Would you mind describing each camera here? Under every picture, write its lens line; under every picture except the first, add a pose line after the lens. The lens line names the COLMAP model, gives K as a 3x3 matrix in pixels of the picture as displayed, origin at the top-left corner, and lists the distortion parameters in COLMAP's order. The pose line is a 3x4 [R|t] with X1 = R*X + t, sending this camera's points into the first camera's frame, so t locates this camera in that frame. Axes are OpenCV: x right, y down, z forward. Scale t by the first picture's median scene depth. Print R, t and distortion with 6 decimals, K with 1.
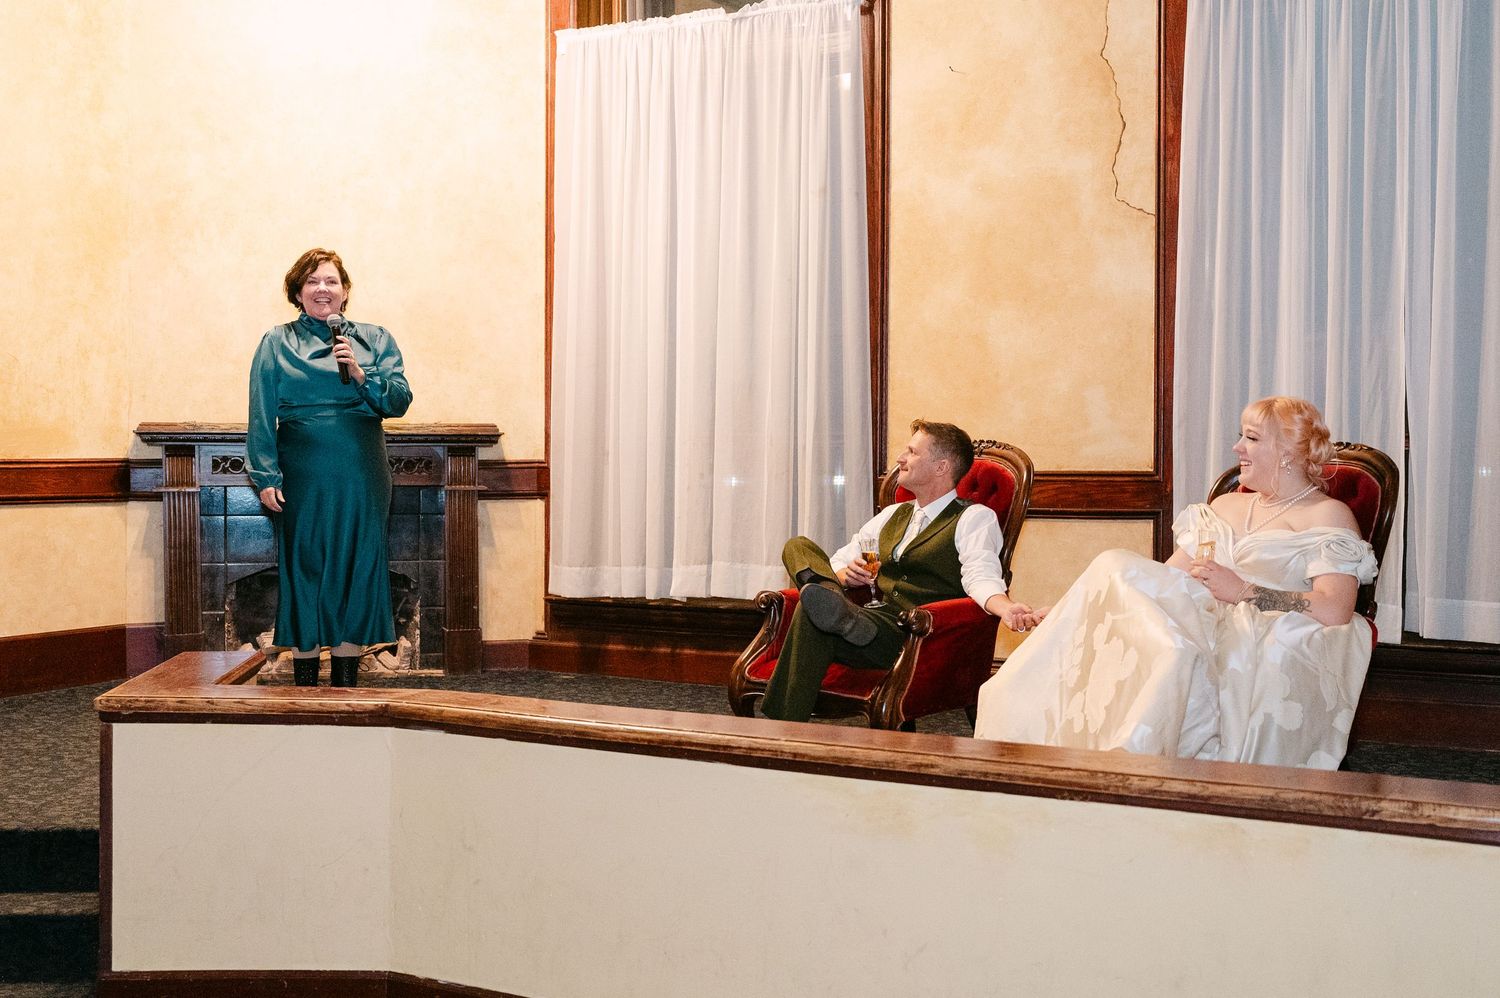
lens RADIAL K [[1714.3, 0, 726.3], [0, 1714.3, 504.5], [0, 0, 1]] dist [-0.006671, 0.006672]
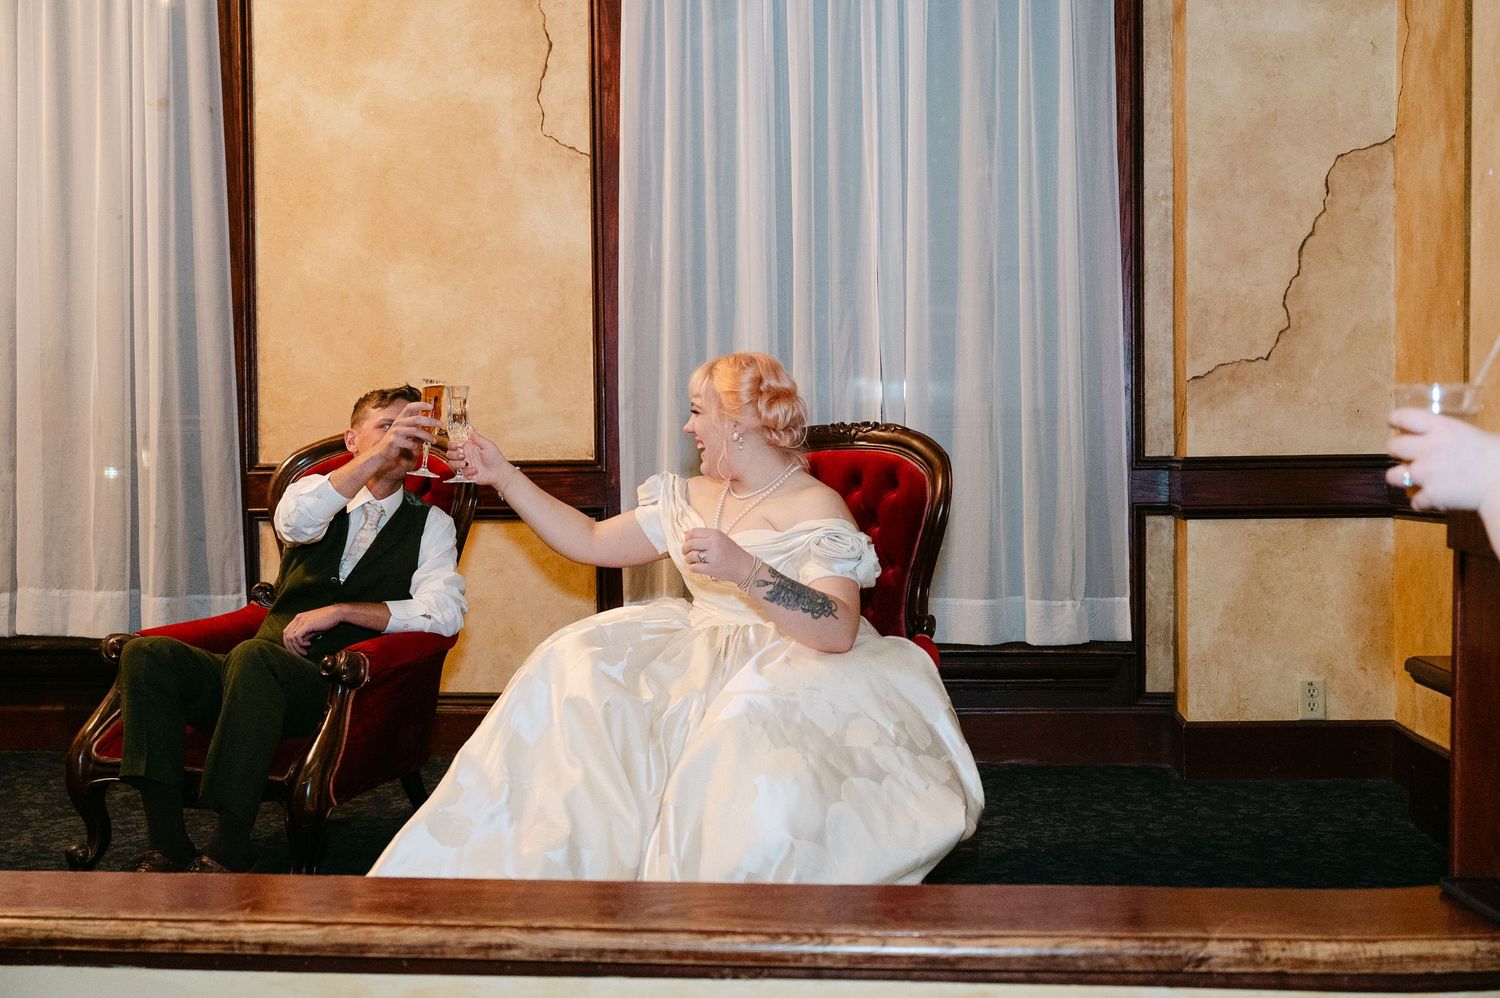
lens RADIAL K [[1689.4, 0, 764.6], [0, 1689.4, 498.2], [0, 0, 1]] dist [-0.004408, -0.016817]
pose [[0.906693, -0.024011, 0.421107, -0.024547], [0.022581, 0.999710, 0.008382, -0.005732], [-0.421186, 0.001909, 0.906972, 0.210680]]
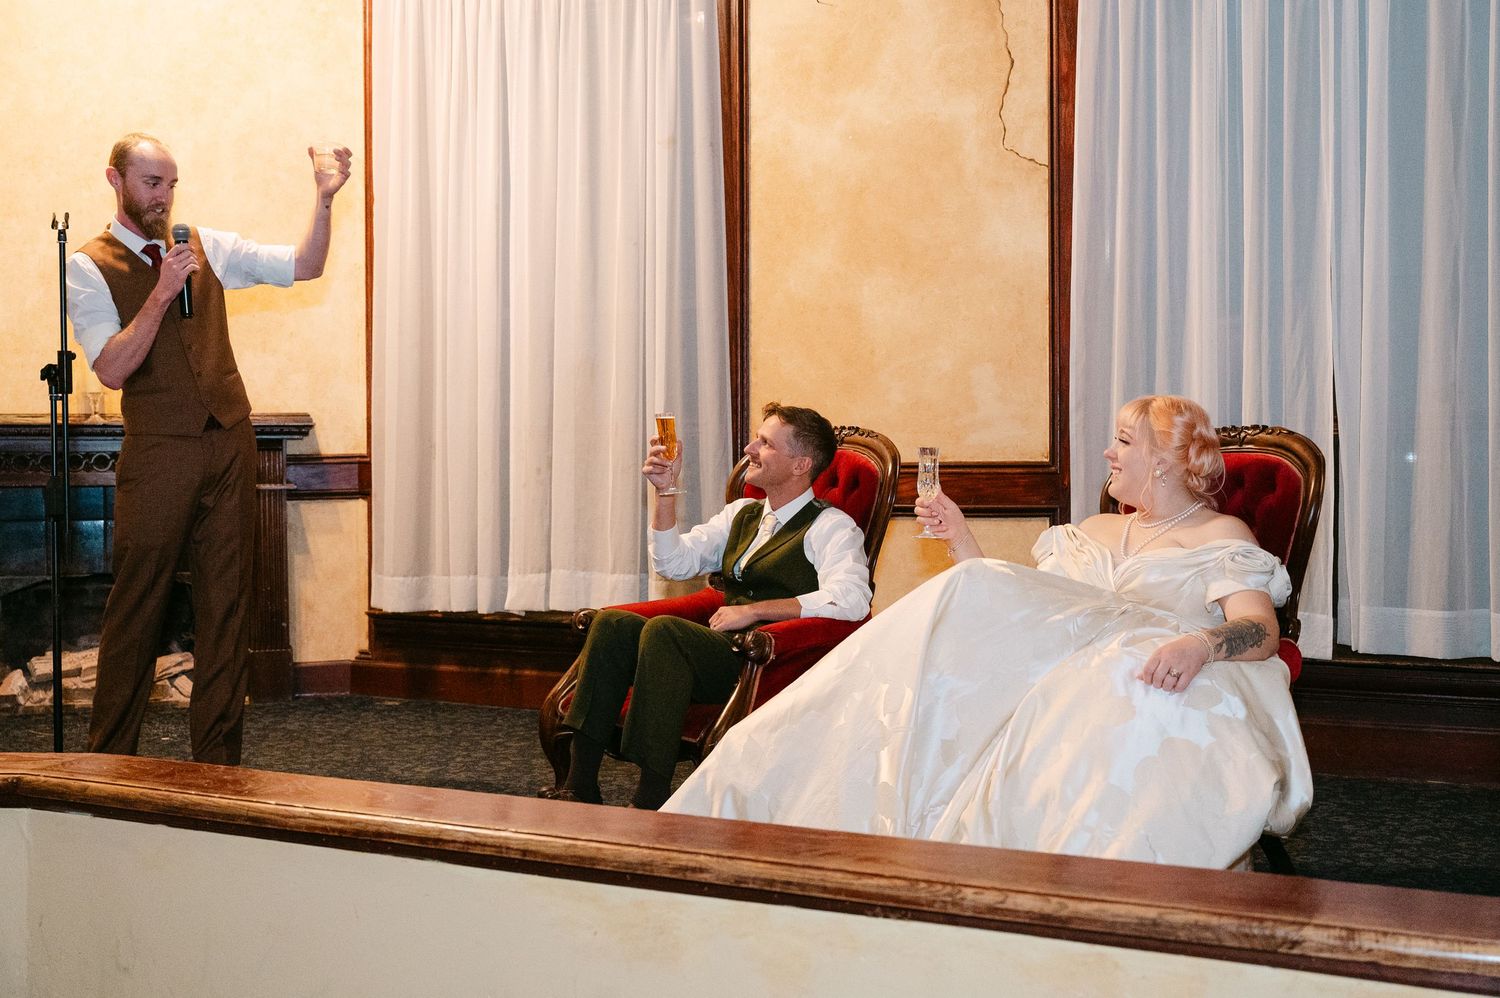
lens RADIAL K [[1725.7, 0, 761.0], [0, 1725.7, 493.8], [0, 0, 1]] dist [-0.005709, -0.000368]
pose [[0.998382, -0.009084, 0.056138, 0.054172], [0.009169, 0.999957, -0.001259, -0.003279], [-0.056124, 0.001771, 0.998422, 0.135634]]
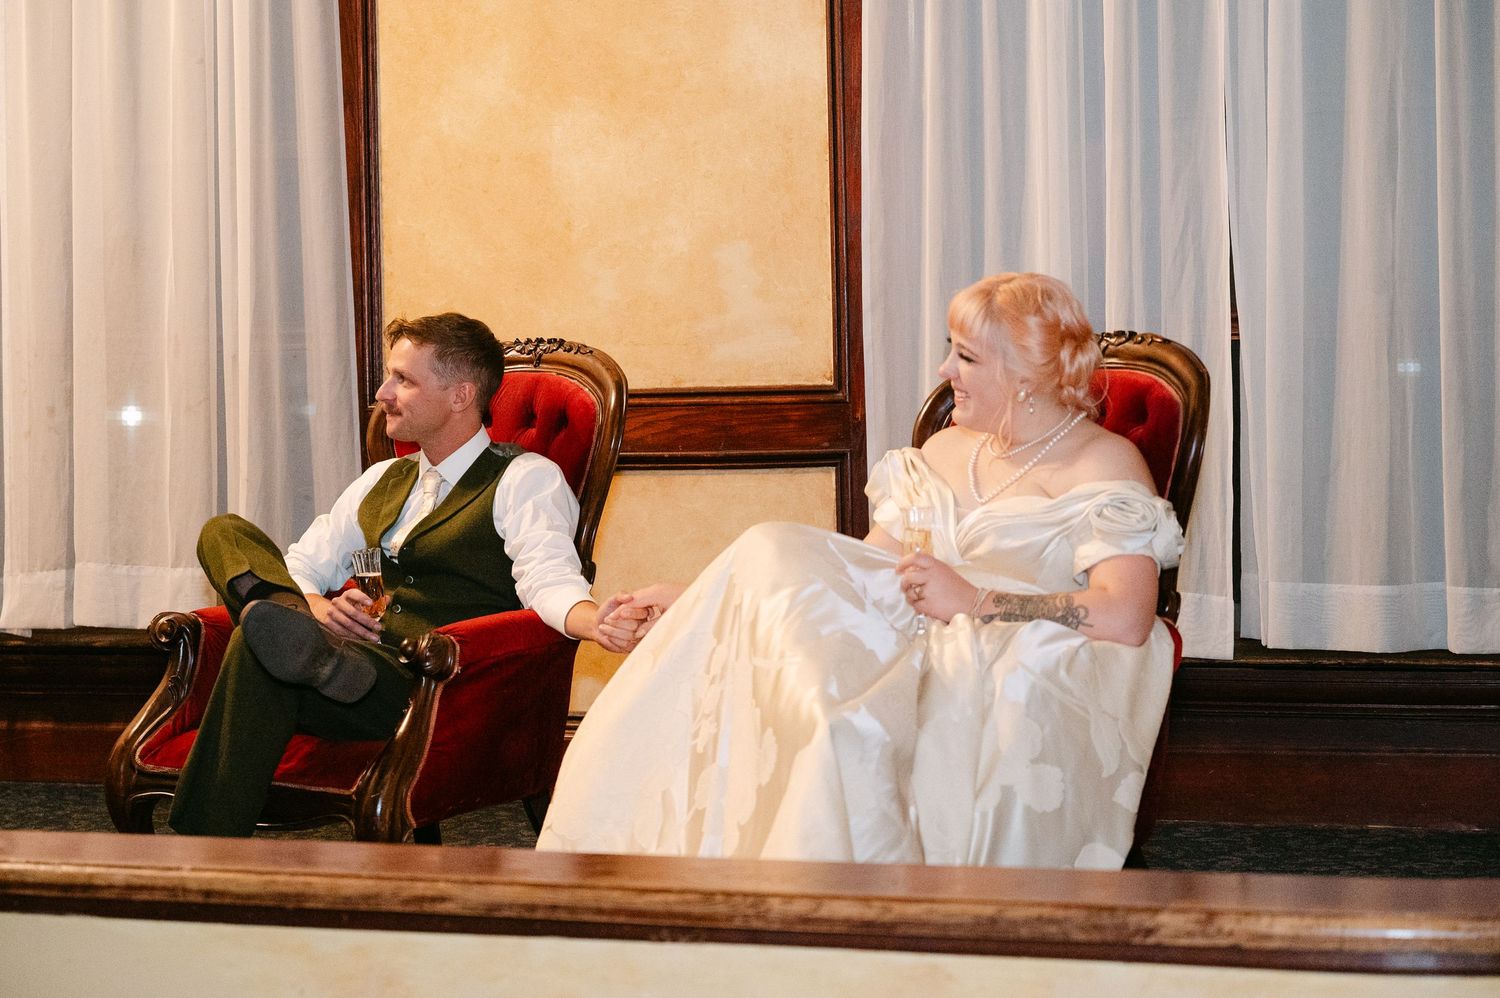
lens RADIAL K [[3042.9, 0, 750.0], [0, 3042.9, 499.0], [0, 0, 1]] dist [0.000199, 0.089289]
pose [[0.979174, -0.030714, 0.200688, 0.009231], [0.027434, 0.999441, 0.019106, -0.000949], [-0.201162, -0.013202, 0.979469, -0.022159]]
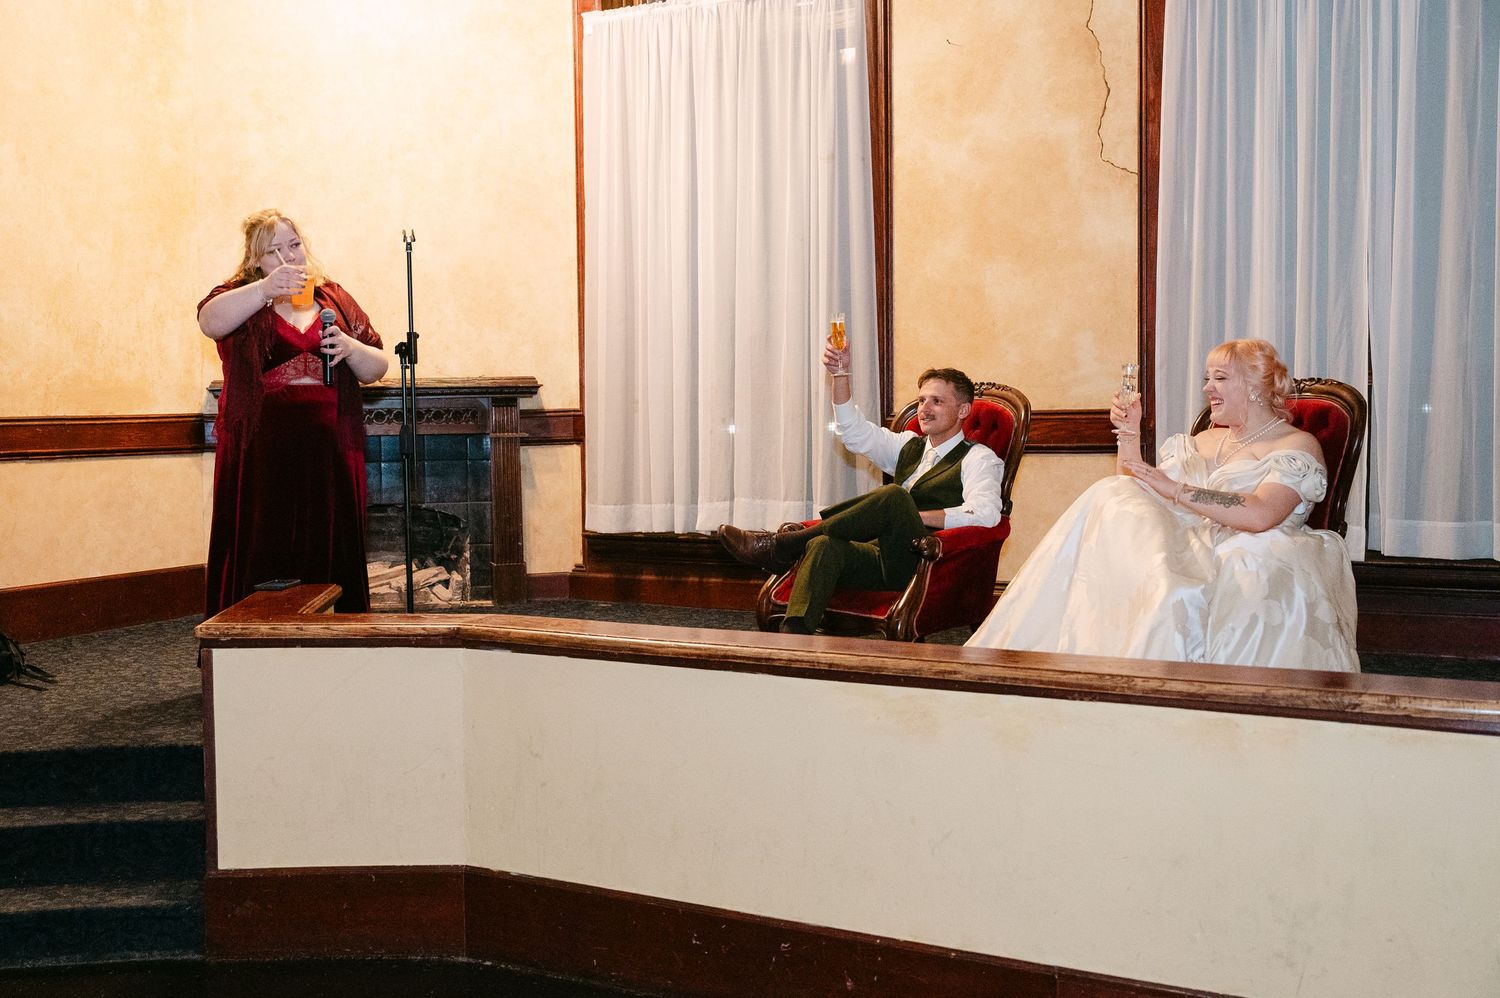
lens RADIAL K [[1569.2, 0, 724.1], [0, 1569.2, 515.1], [0, 0, 1]] dist [-0.003370, -0.000416]
pose [[0.999852, -0.016672, -0.004339, -0.012336], [0.016836, 0.999015, 0.041046, 0.002914], [0.003650, -0.041113, 0.999148, -0.008695]]
